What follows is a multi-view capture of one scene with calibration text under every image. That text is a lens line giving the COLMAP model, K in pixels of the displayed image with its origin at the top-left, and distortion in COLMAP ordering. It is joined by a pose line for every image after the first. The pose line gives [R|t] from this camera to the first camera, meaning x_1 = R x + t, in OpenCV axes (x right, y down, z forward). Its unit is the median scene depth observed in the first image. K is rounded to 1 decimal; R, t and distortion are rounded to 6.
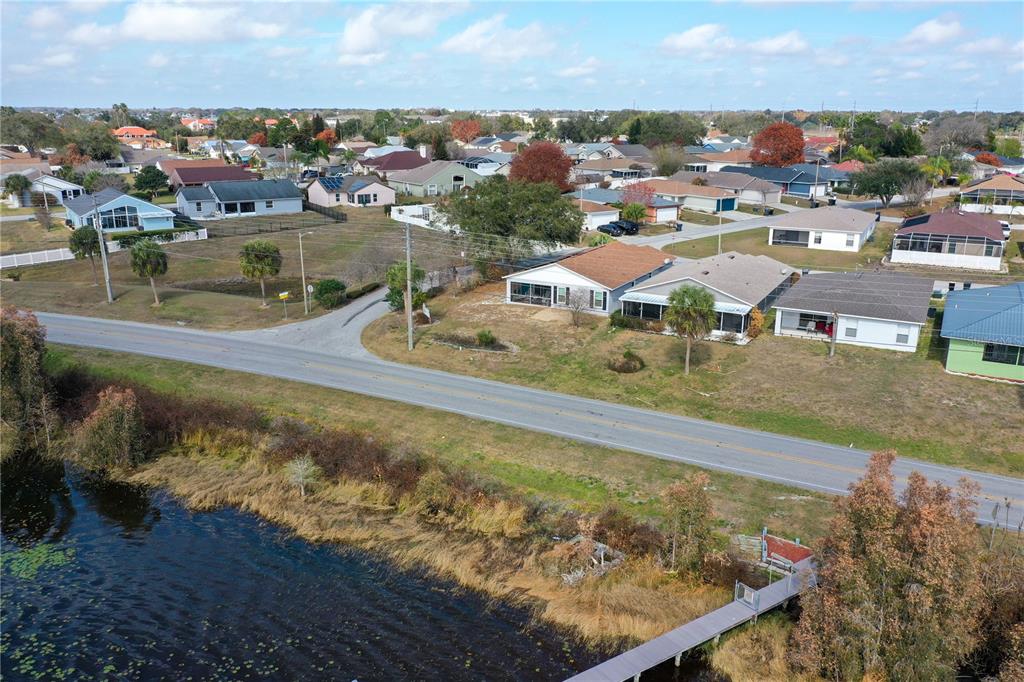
lens RADIAL K [[804.7, 0, 507.5], [0, 804.7, 344.9], [0, 0, 1]] dist [-0.002835, 0.001014]
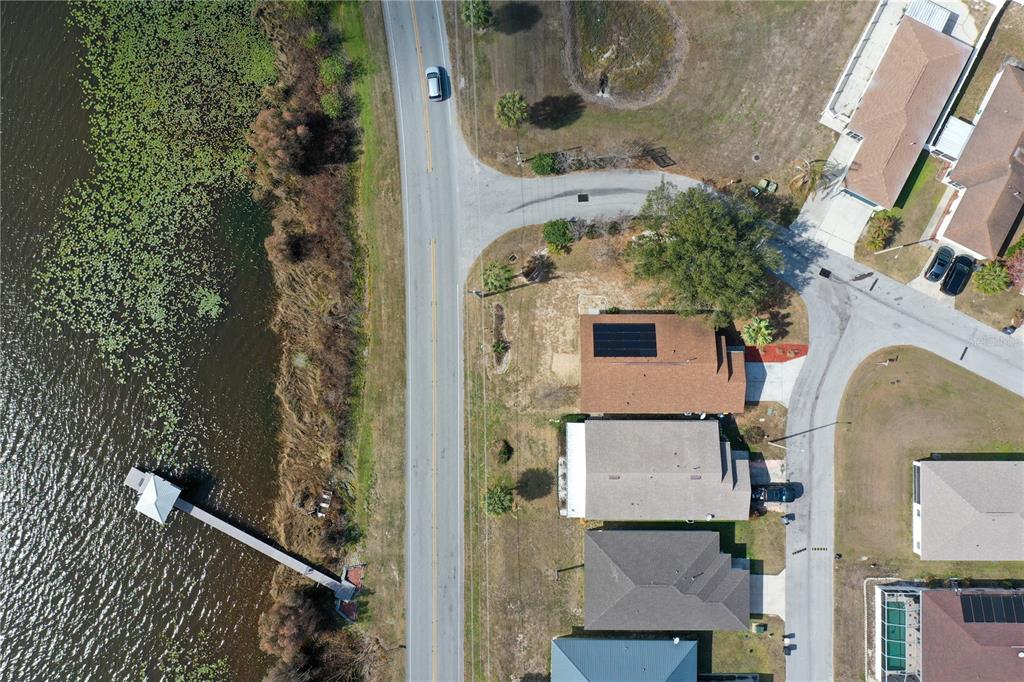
lens RADIAL K [[804.7, 0, 507.5], [0, 804.7, 344.9], [0, 0, 1]] dist [-0.002835, 0.001014]
pose [[0.483839, 0.874911, -0.020767, 0.005407], [-0.230560, 0.150322, 0.961377, -1.200897], [0.844240, -0.460364, 0.274451, 0.546563]]
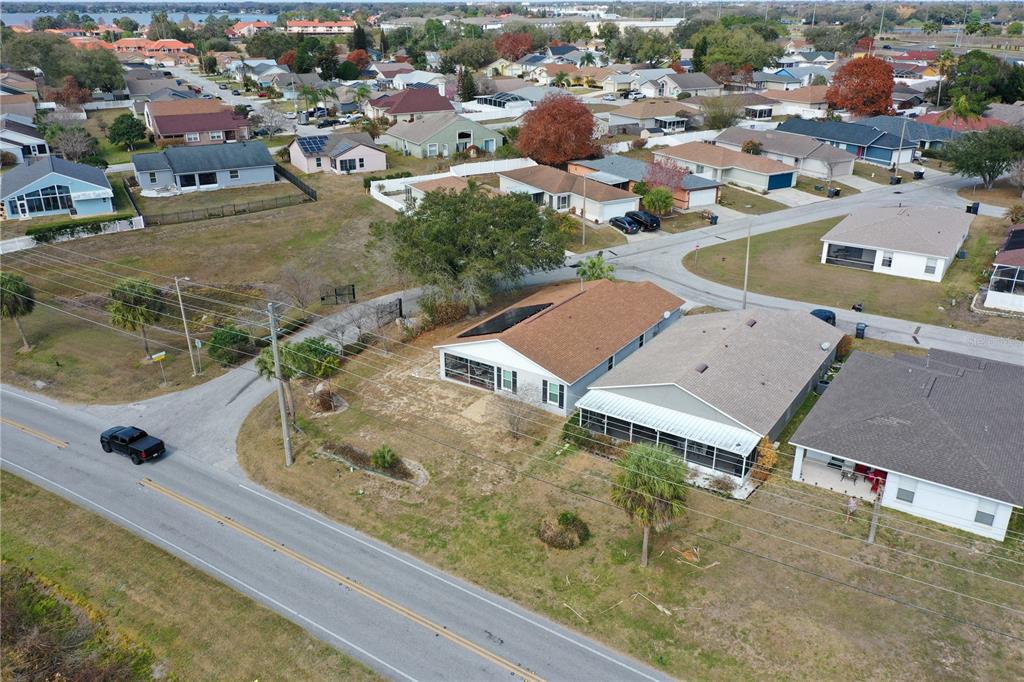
lens RADIAL K [[804.7, 0, 507.5], [0, 804.7, 344.9], [0, 0, 1]] dist [-0.002835, 0.001014]
pose [[0.995713, 0.030131, -0.087455, 0.125325], [-0.019480, 0.992560, 0.120187, -0.174090], [0.090426, -0.117968, 0.988892, 0.266728]]
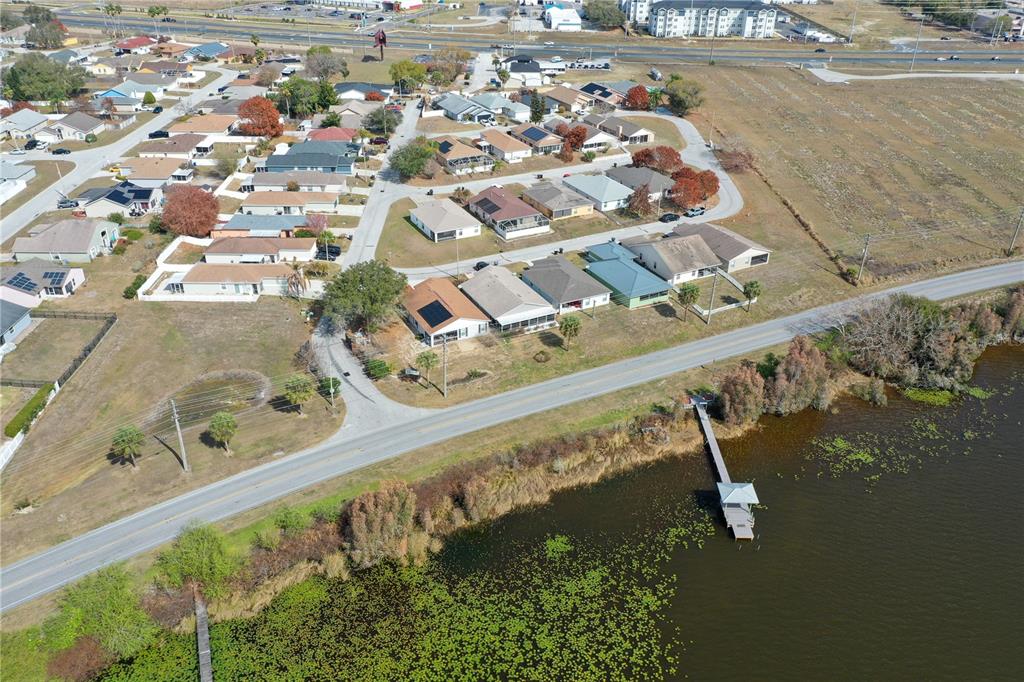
lens RADIAL K [[804.7, 0, 507.5], [0, 804.7, 344.9], [0, 0, 1]] dist [-0.002835, 0.001014]
pose [[0.562826, -0.408130, 0.718789, -1.148836], [0.229472, 0.912566, 0.338476, -0.604003], [-0.794084, -0.025561, 0.607270, -0.181229]]
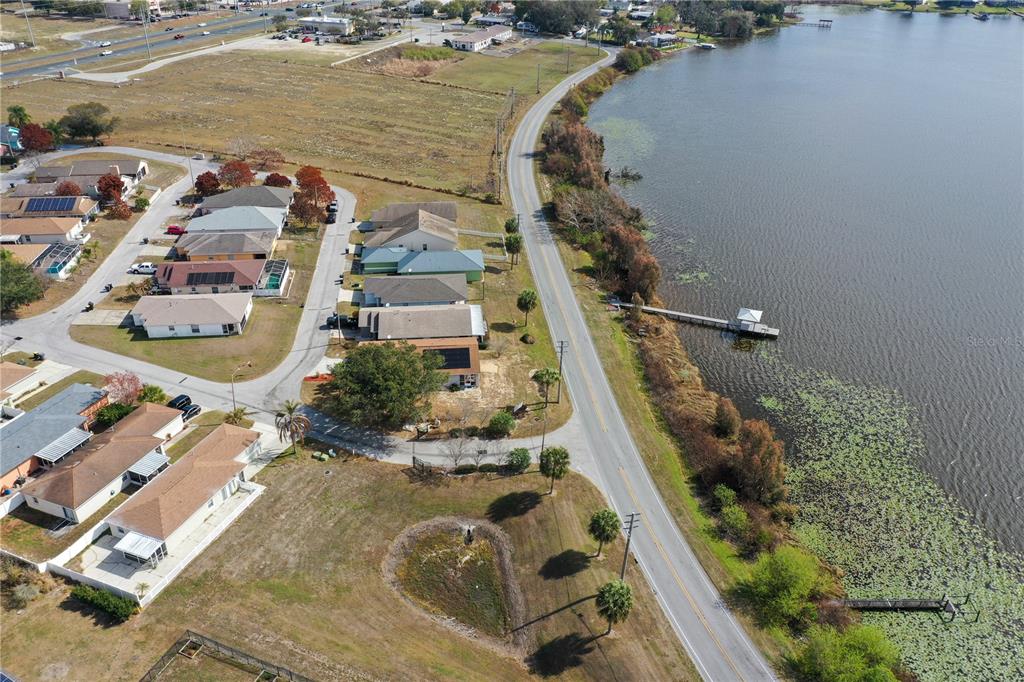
lens RADIAL K [[806.8, 0, 511.9], [0, 806.8, 342.0], [0, 0, 1]] dist [0.005453, 0.000214]
pose [[-0.566942, -0.411183, 0.713796, -1.135959], [0.220160, 0.759359, 0.612294, -1.075040], [-0.793792, 0.504285, -0.339986, 1.441755]]
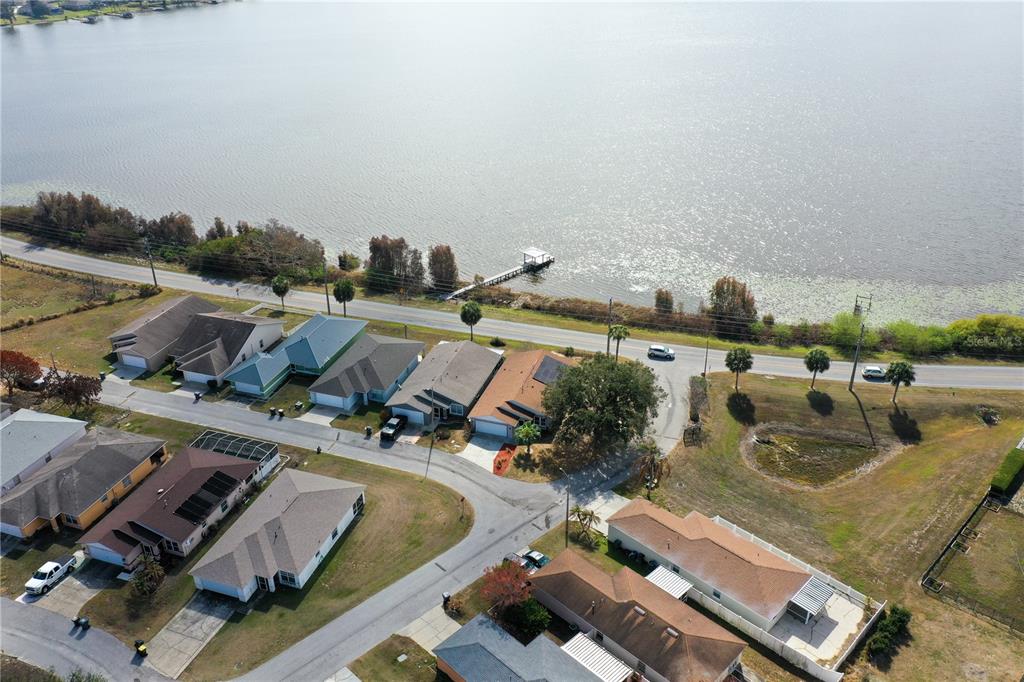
lens RADIAL K [[806.8, 0, 511.9], [0, 806.8, 342.0], [0, 0, 1]] dist [0.005453, 0.000214]
pose [[-0.981647, 0.088814, -0.168764, 0.390039], [-0.055991, 0.711719, 0.700230, -1.232176], [0.182303, 0.696828, -0.693684, 2.045287]]
